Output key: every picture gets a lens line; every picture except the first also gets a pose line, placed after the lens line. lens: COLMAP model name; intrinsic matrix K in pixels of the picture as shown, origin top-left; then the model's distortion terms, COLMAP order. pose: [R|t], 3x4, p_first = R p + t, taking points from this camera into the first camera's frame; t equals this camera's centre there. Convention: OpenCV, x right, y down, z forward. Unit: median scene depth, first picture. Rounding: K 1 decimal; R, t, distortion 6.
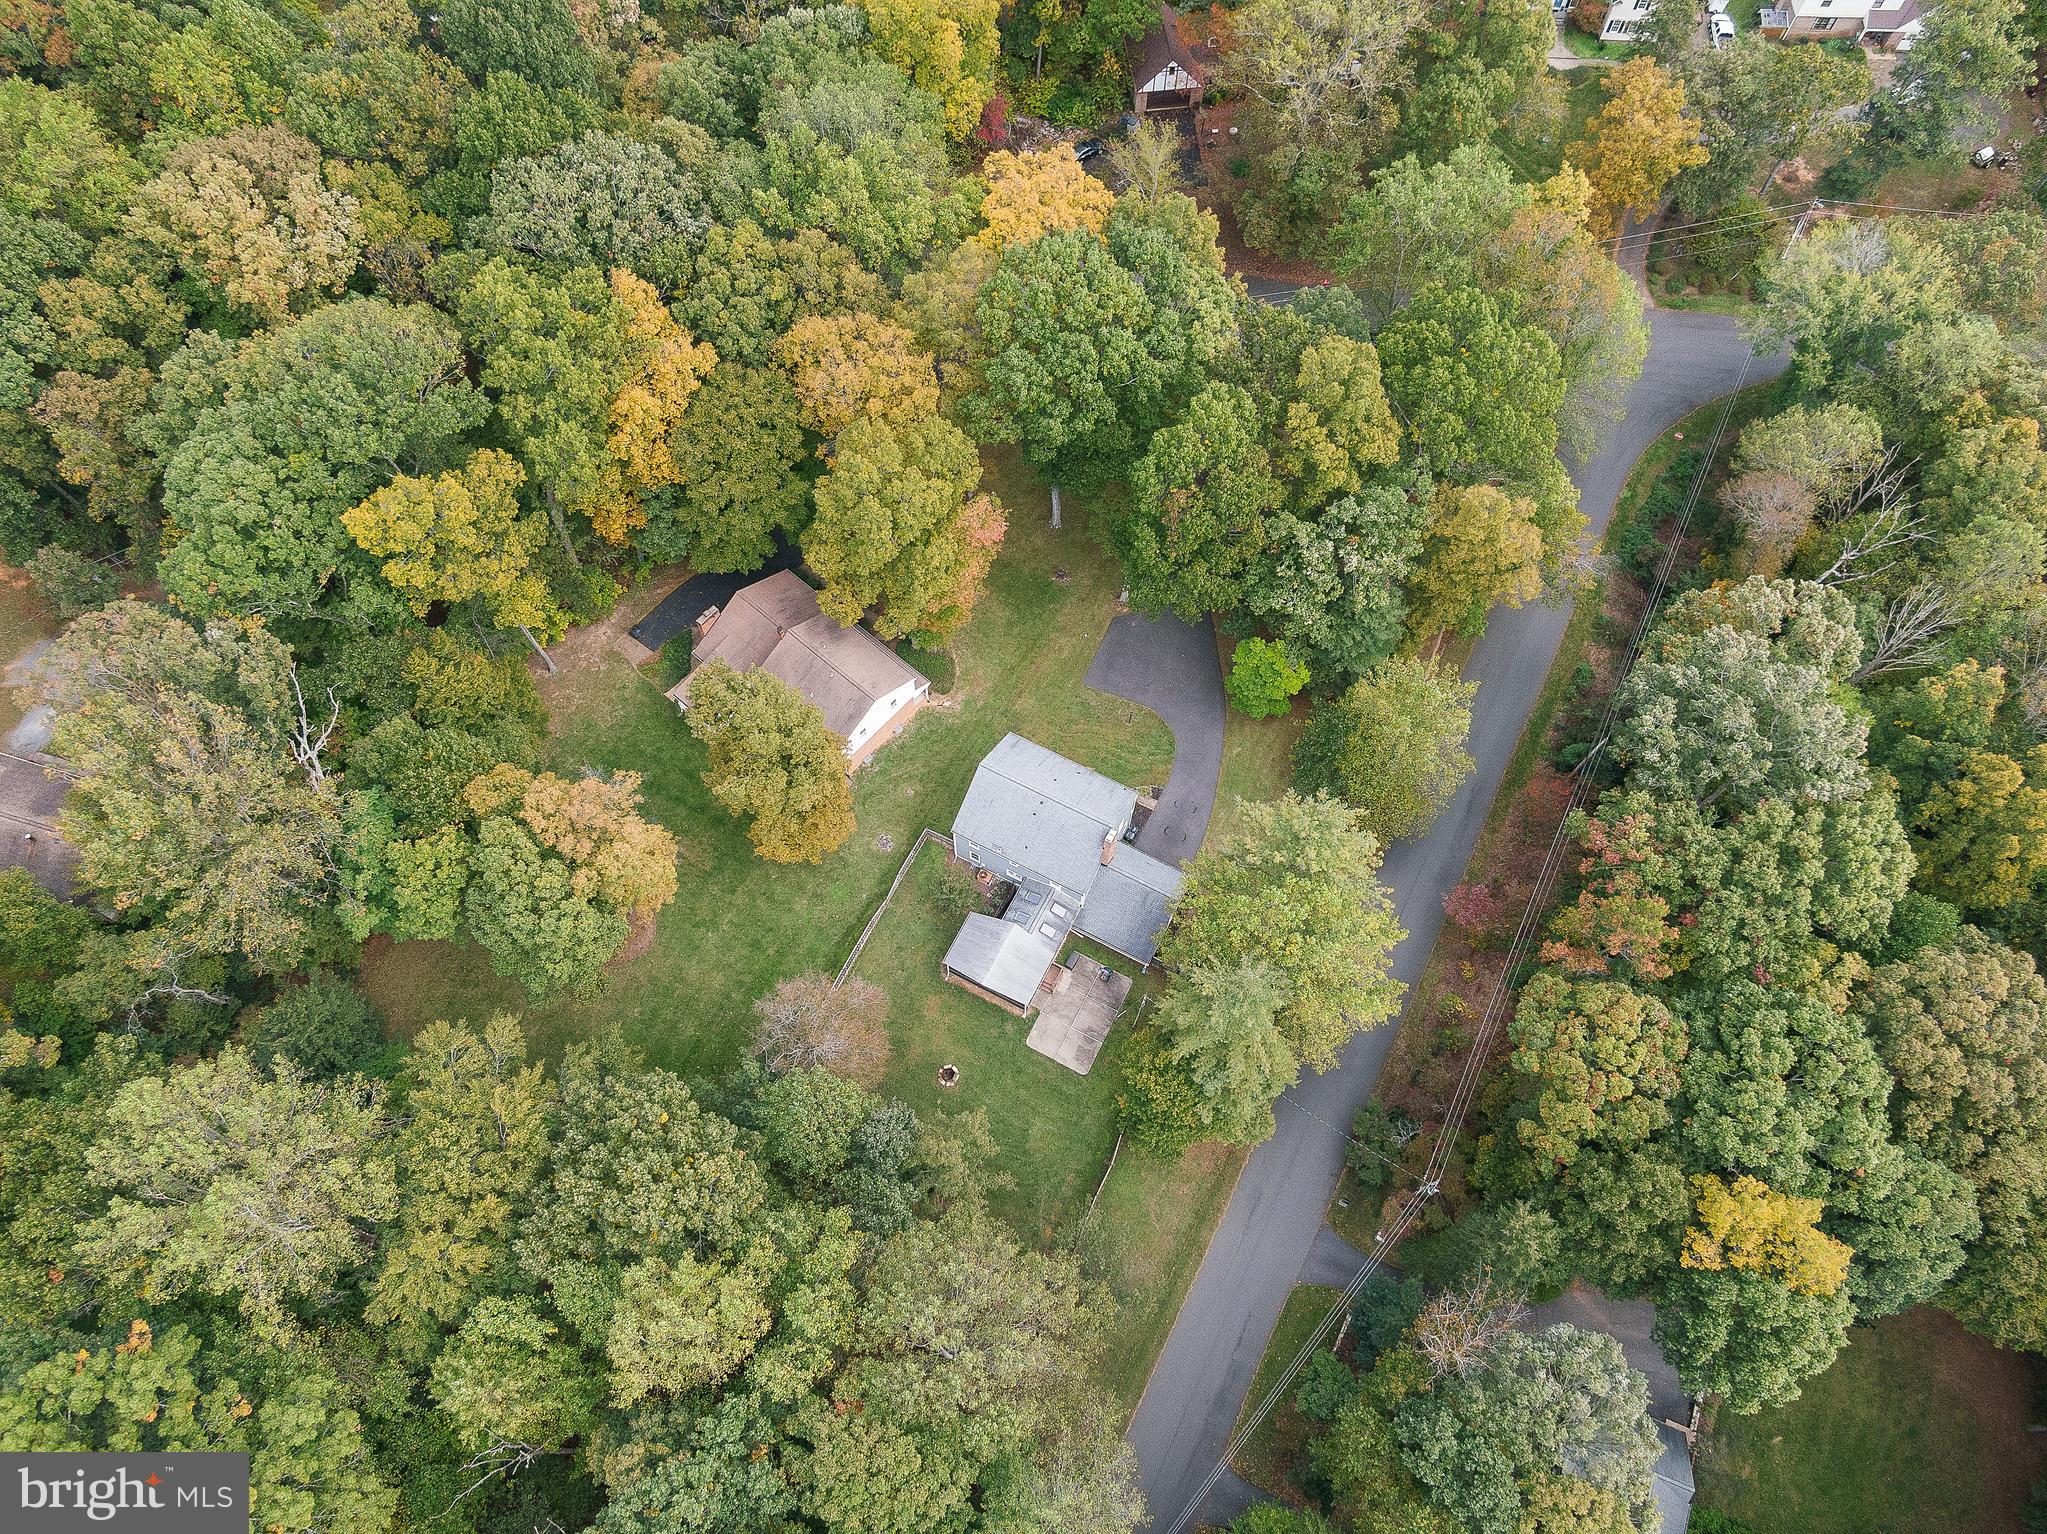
lens RADIAL K [[1437.6, 0, 1023.5], [0, 1437.6, 767.0], [0, 0, 1]] dist [0.039586, -0.045207]
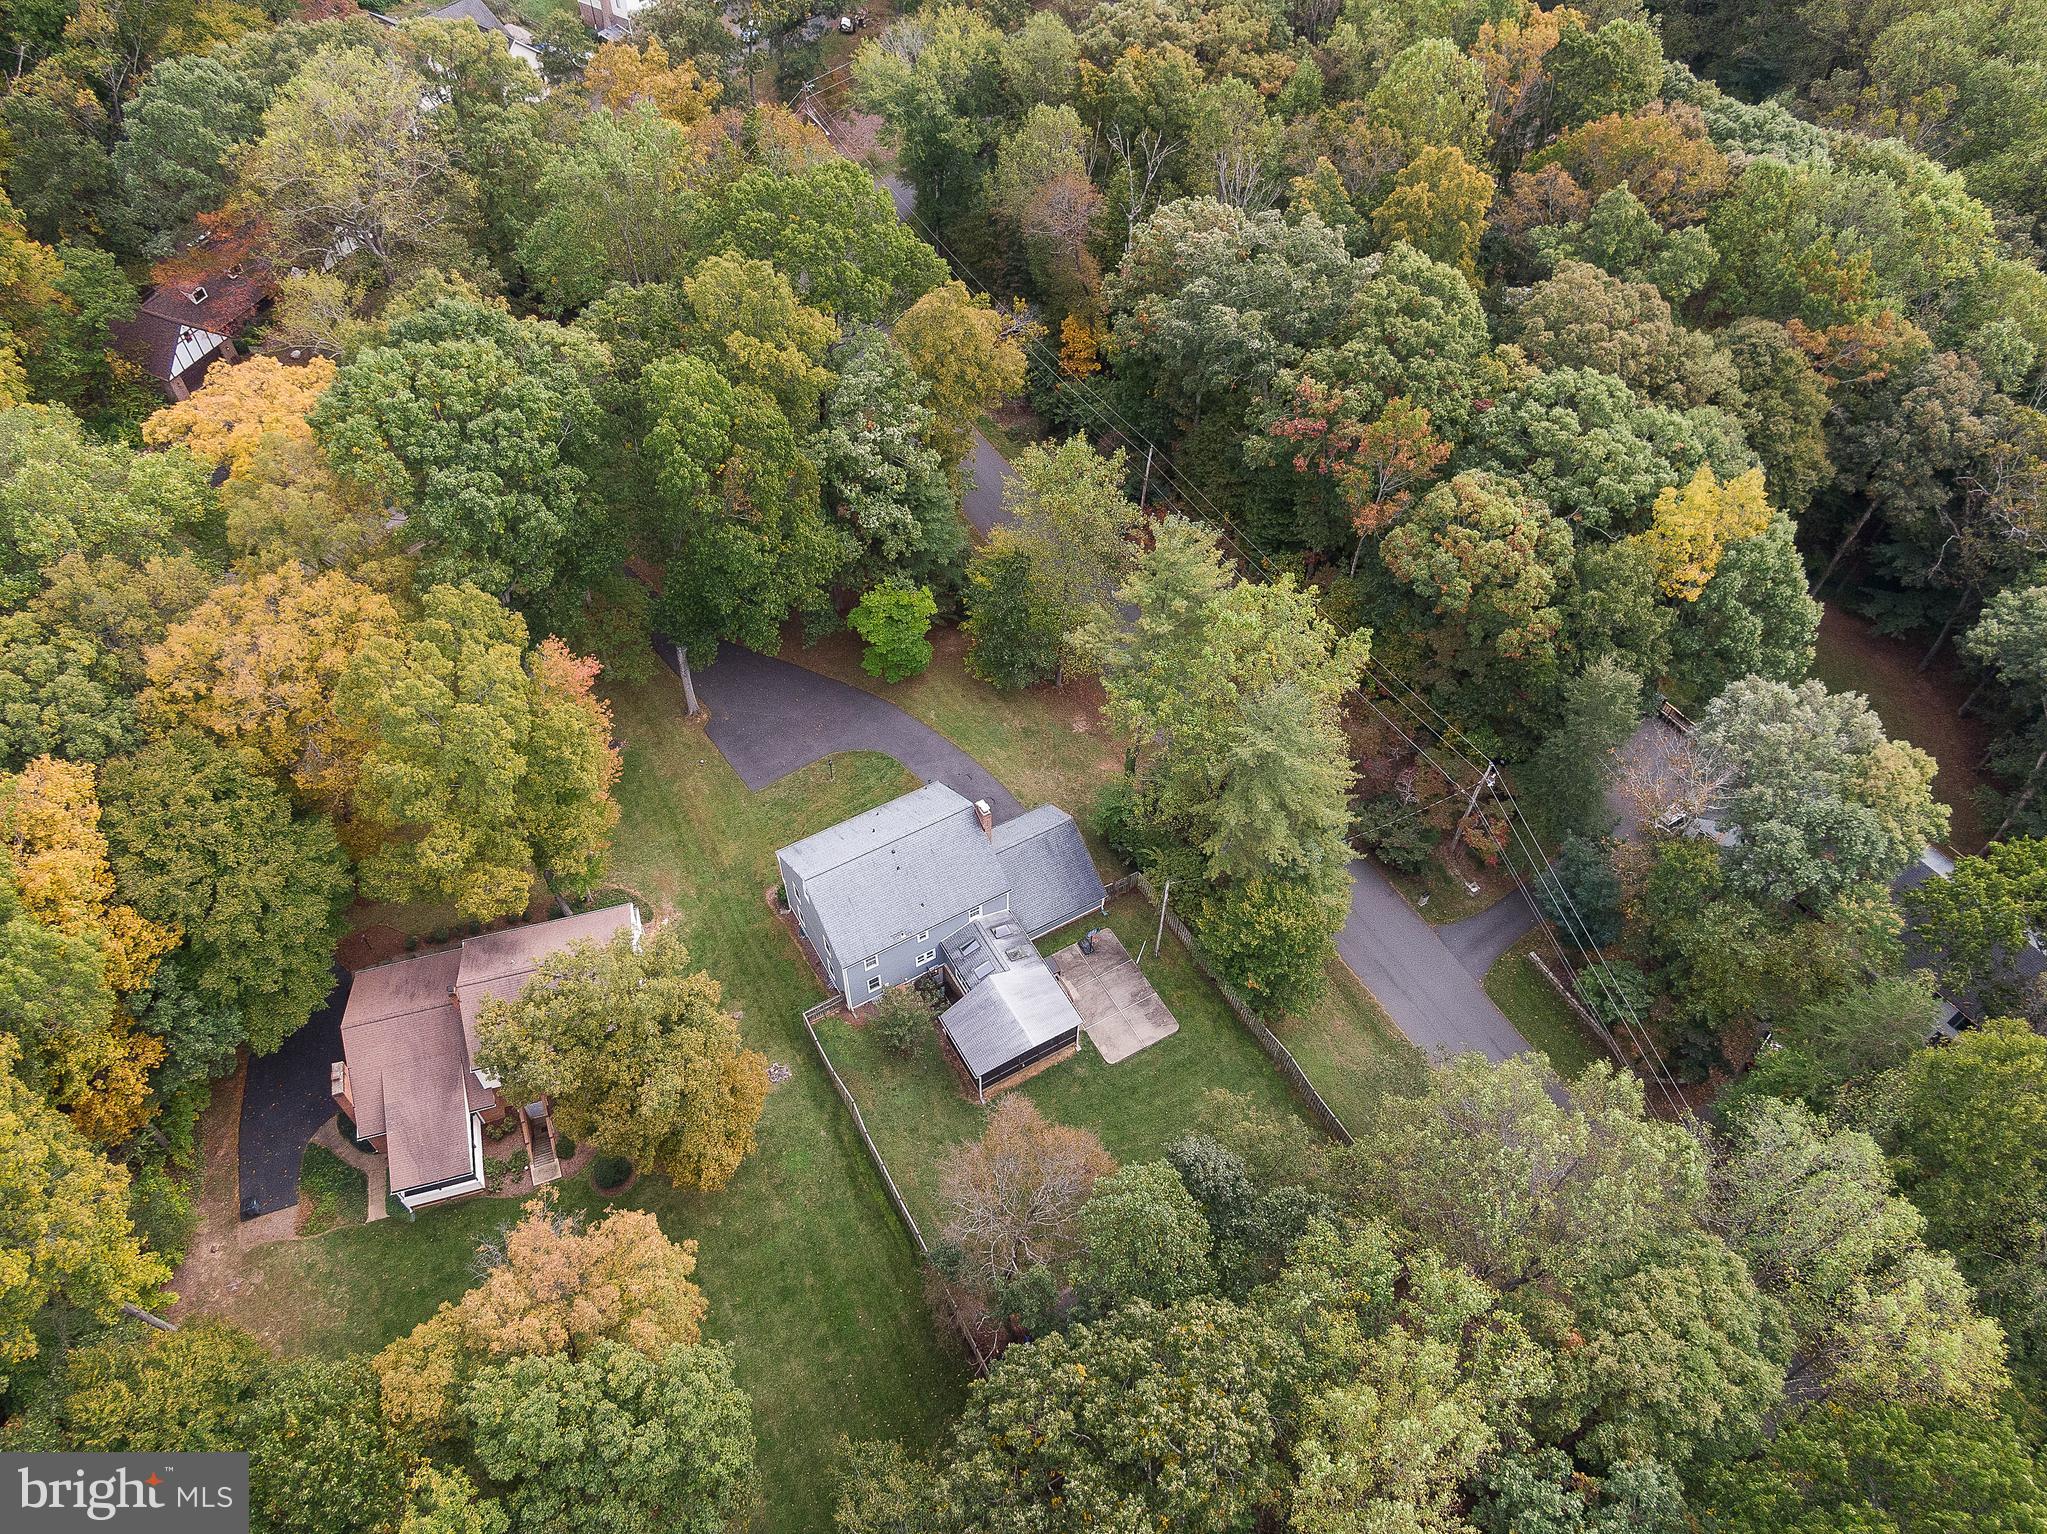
lens RADIAL K [[1452.8, 0, 1023.5], [0, 1452.8, 767.0], [0, 0, 1]] dist [0.035274, -0.053180]
pose [[0.539674, -0.664217, 0.517270, -0.333352], [0.758744, 0.649968, 0.043005, 0.014985], [-0.364773, 0.369267, 0.854741, 0.271517]]
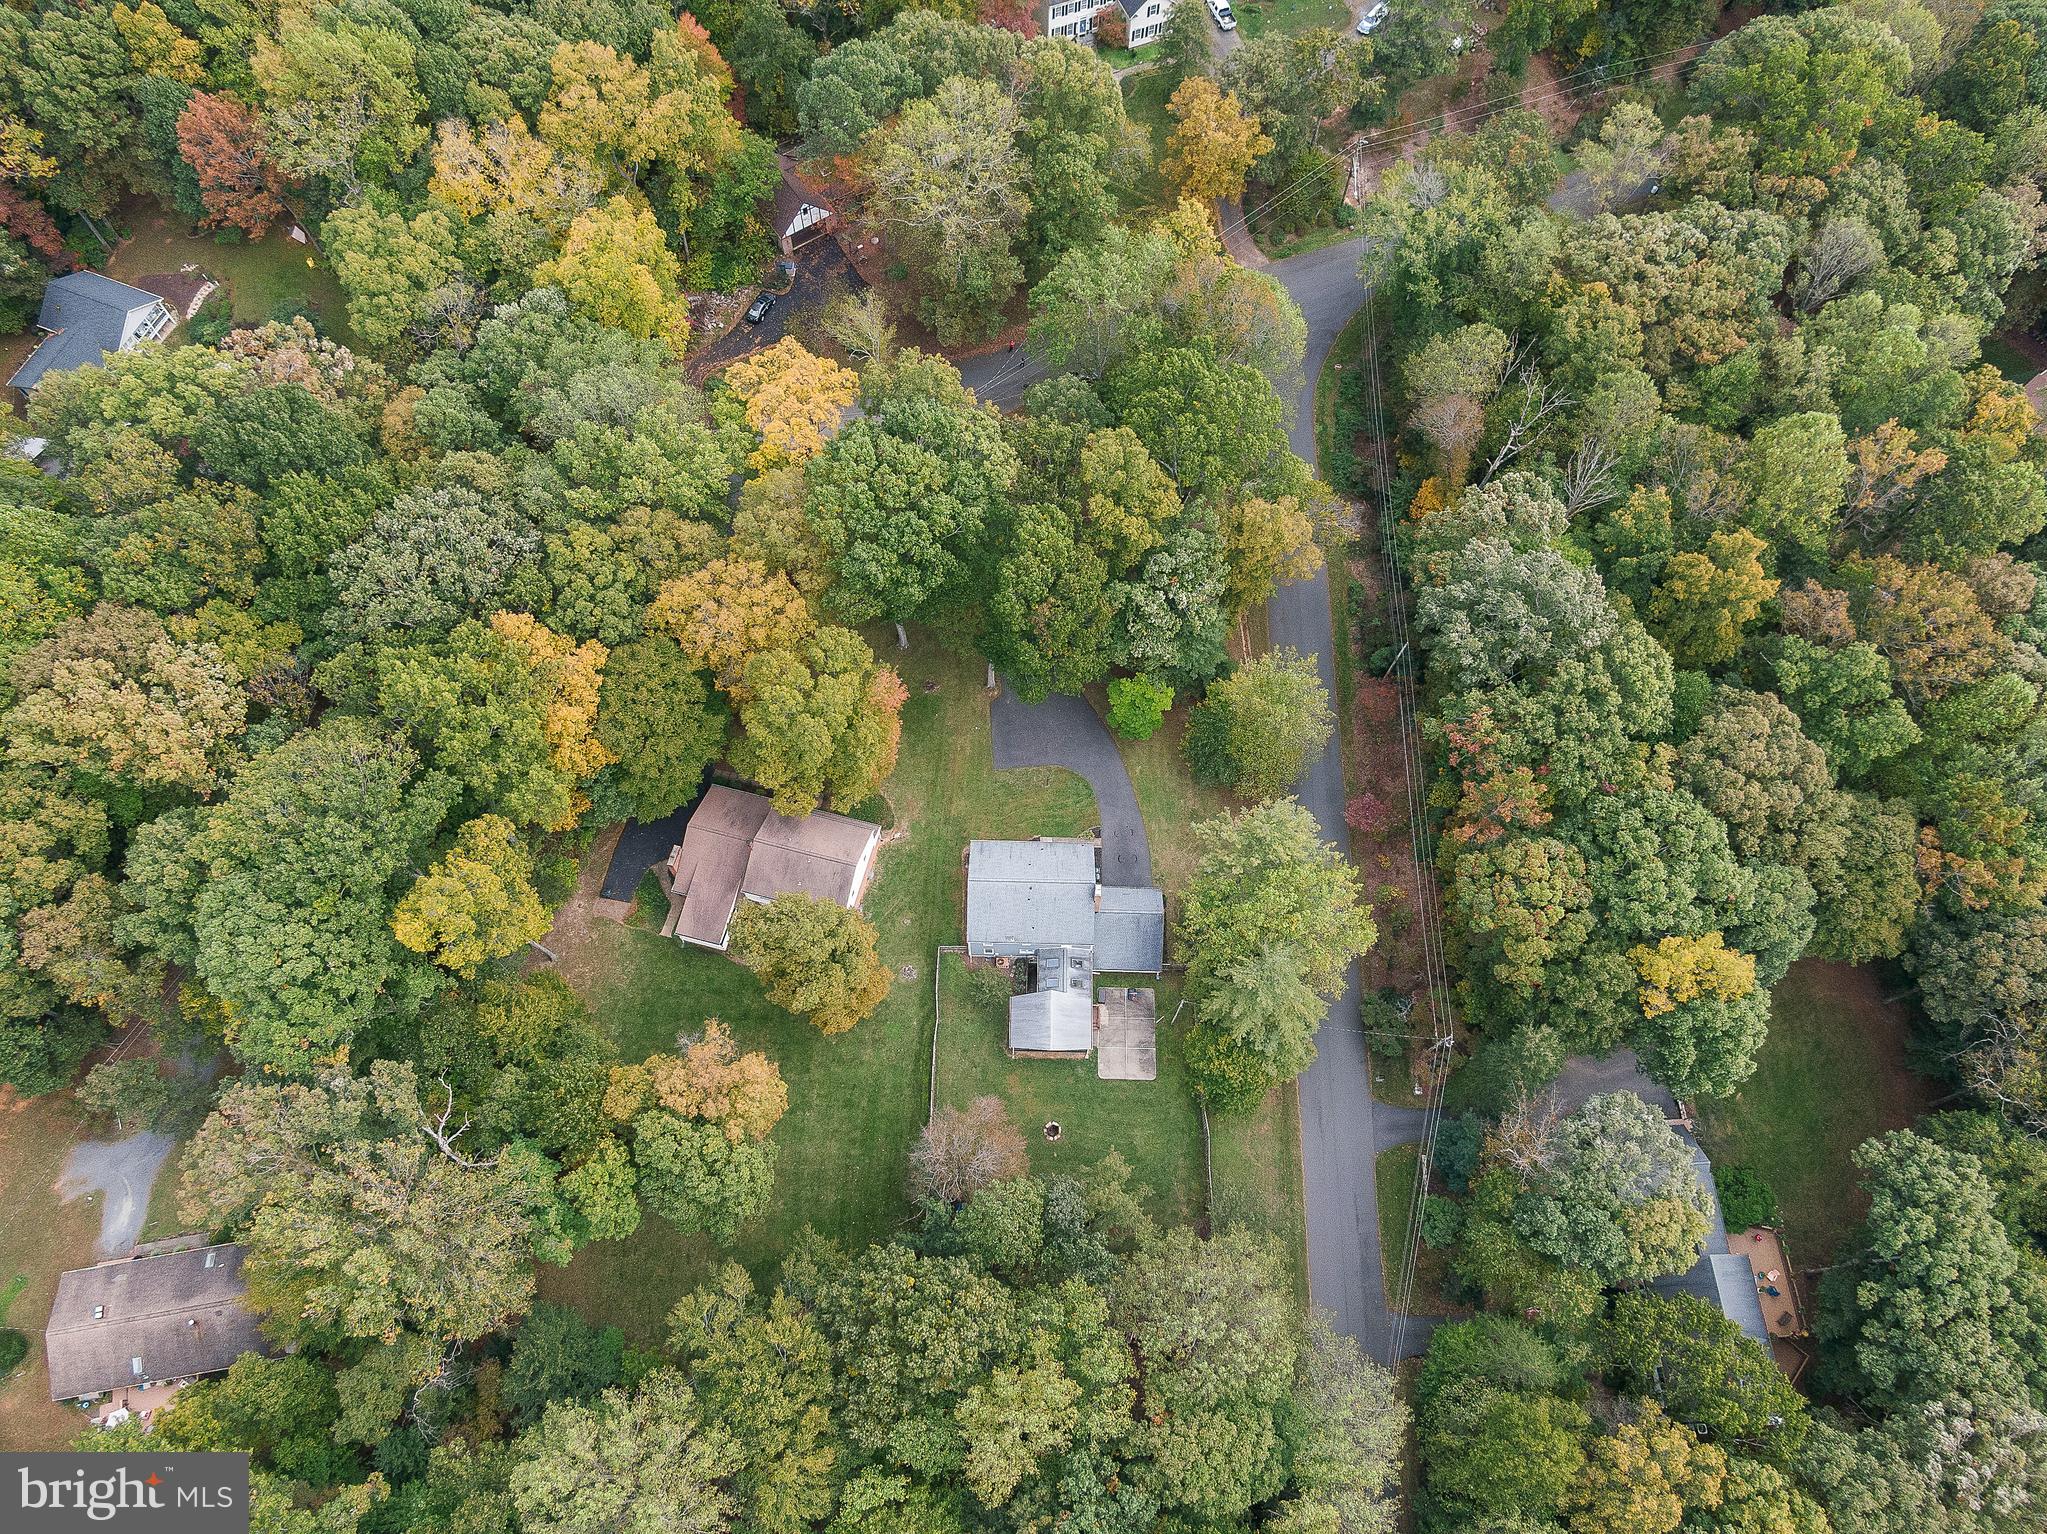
lens RADIAL K [[1437.6, 0, 1023.5], [0, 1437.6, 767.0], [0, 0, 1]] dist [0.039586, -0.045207]
pose [[0.896324, -0.409364, 0.170367, -0.153051], [0.401963, 0.912371, 0.077494, -0.159795], [-0.187161, -0.000978, 0.982329, -0.156596]]
